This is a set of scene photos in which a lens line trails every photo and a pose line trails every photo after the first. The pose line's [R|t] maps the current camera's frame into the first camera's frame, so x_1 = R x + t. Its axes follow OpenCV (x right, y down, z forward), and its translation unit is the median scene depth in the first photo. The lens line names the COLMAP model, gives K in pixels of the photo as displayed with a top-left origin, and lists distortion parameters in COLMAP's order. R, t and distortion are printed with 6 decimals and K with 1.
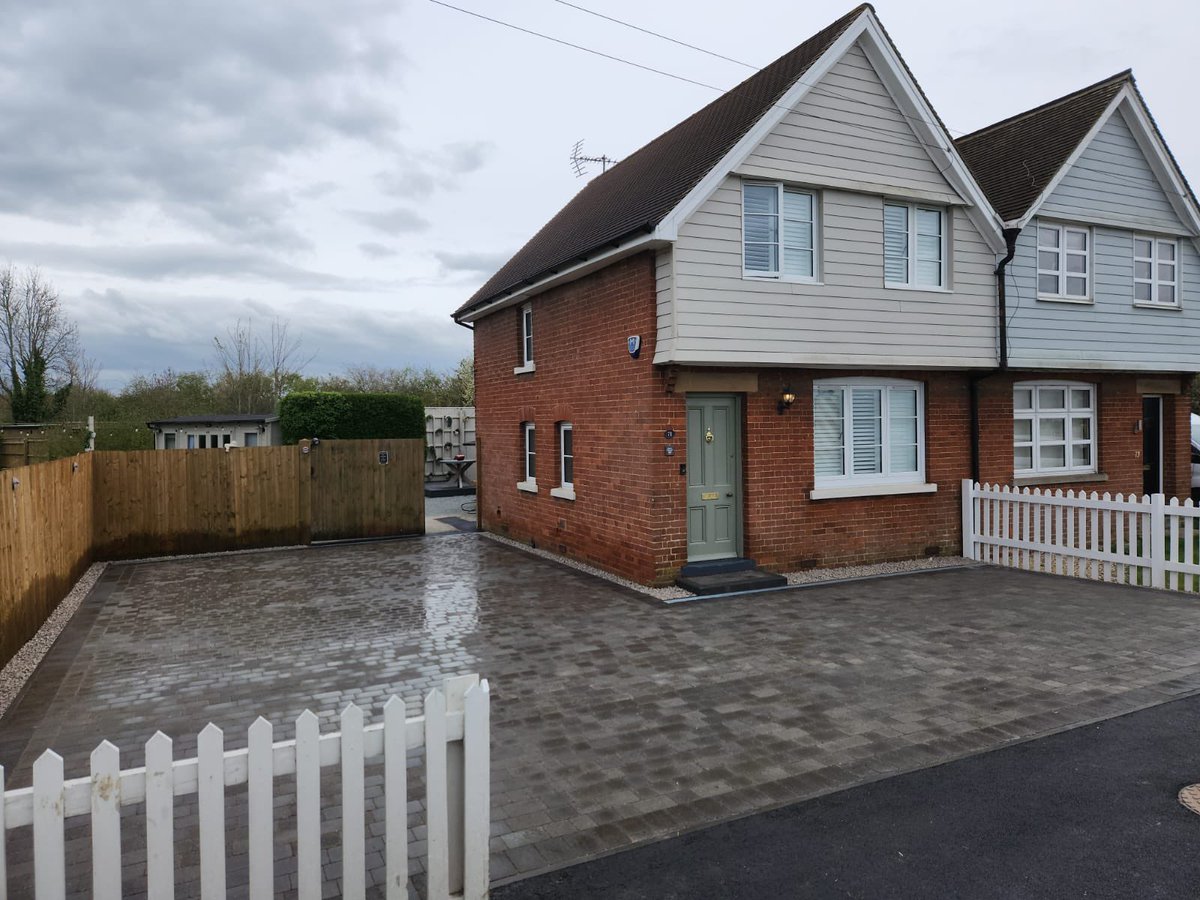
lens RADIAL K [[810.9, 0, 600.6], [0, 810.9, 432.2], [0, 0, 1]] dist [0.087590, -0.081441]
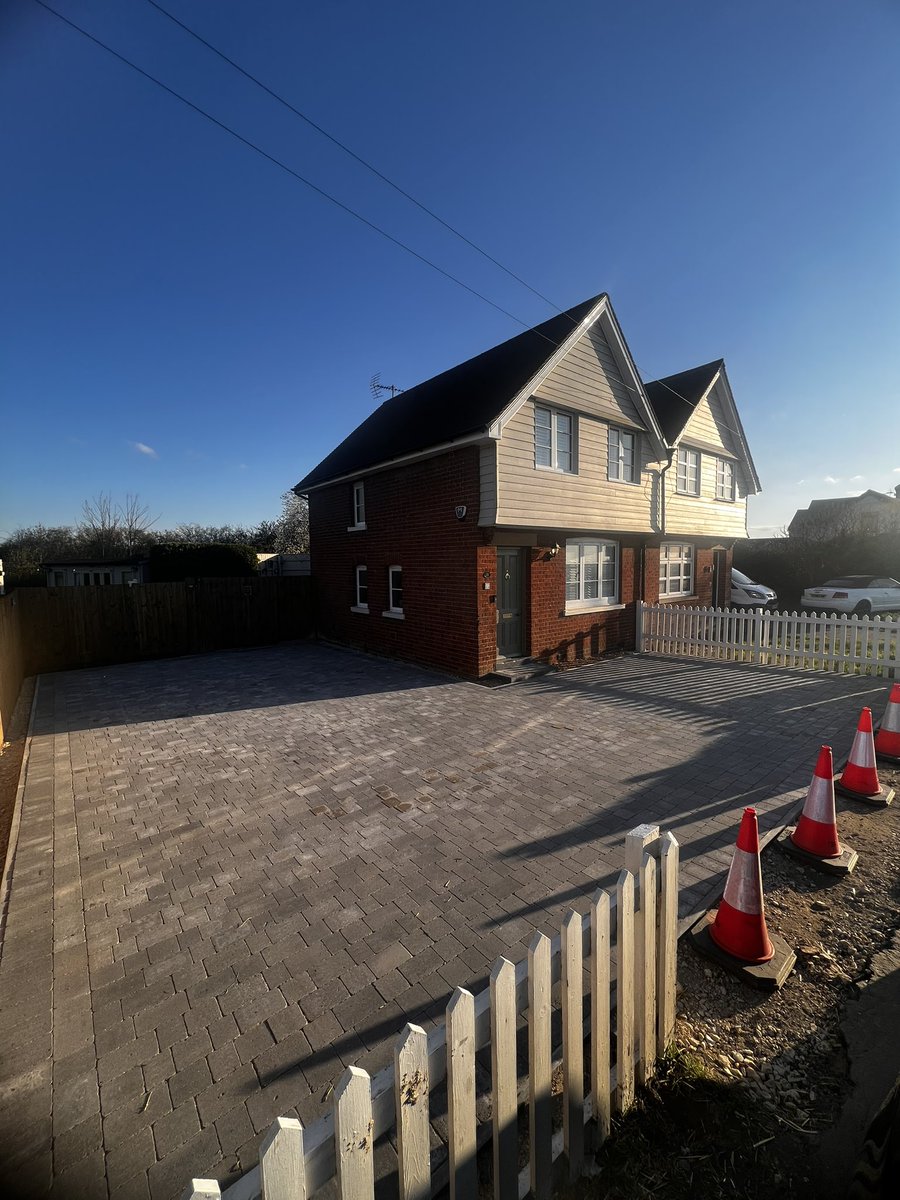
lens RADIAL K [[485.7, 0, 450.0], [0, 485.7, 600.0], [0, 0, 1]] dist [-0.000300, 0.000001]
pose [[0.973896, -0.014070, 0.226558, -0.146938], [-0.000369, 0.997978, 0.063564, -0.006355], [-0.226994, -0.061989, 0.971921, 0.134712]]
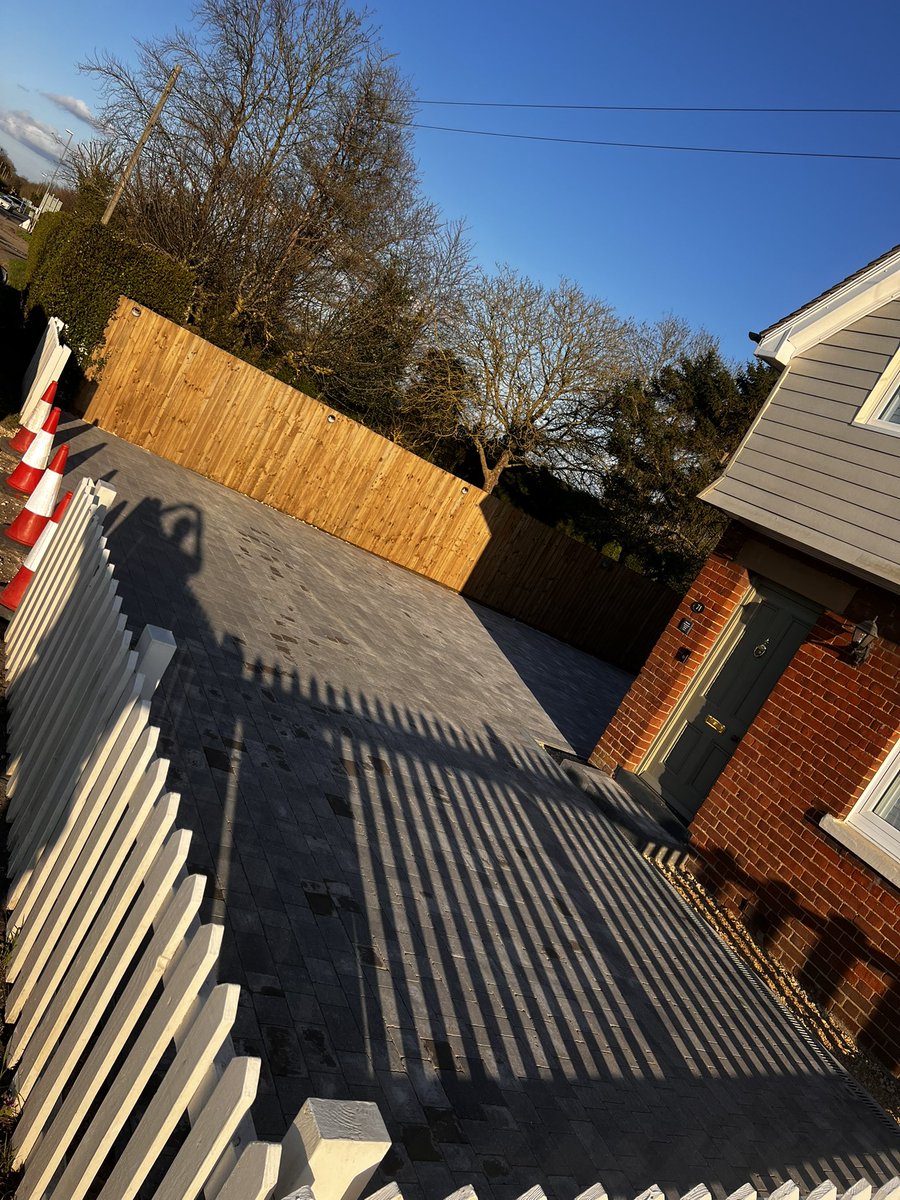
lens RADIAL K [[911.8, 0, 450.0], [0, 911.8, 600.0], [0, 0, 1]] dist [0.065124, -0.078452]
pose [[-0.000812, 0.187774, -0.982212, 0.759476], [-0.493924, 0.853963, 0.163665, -0.023839], [0.869504, 0.485271, 0.092053, 0.587700]]
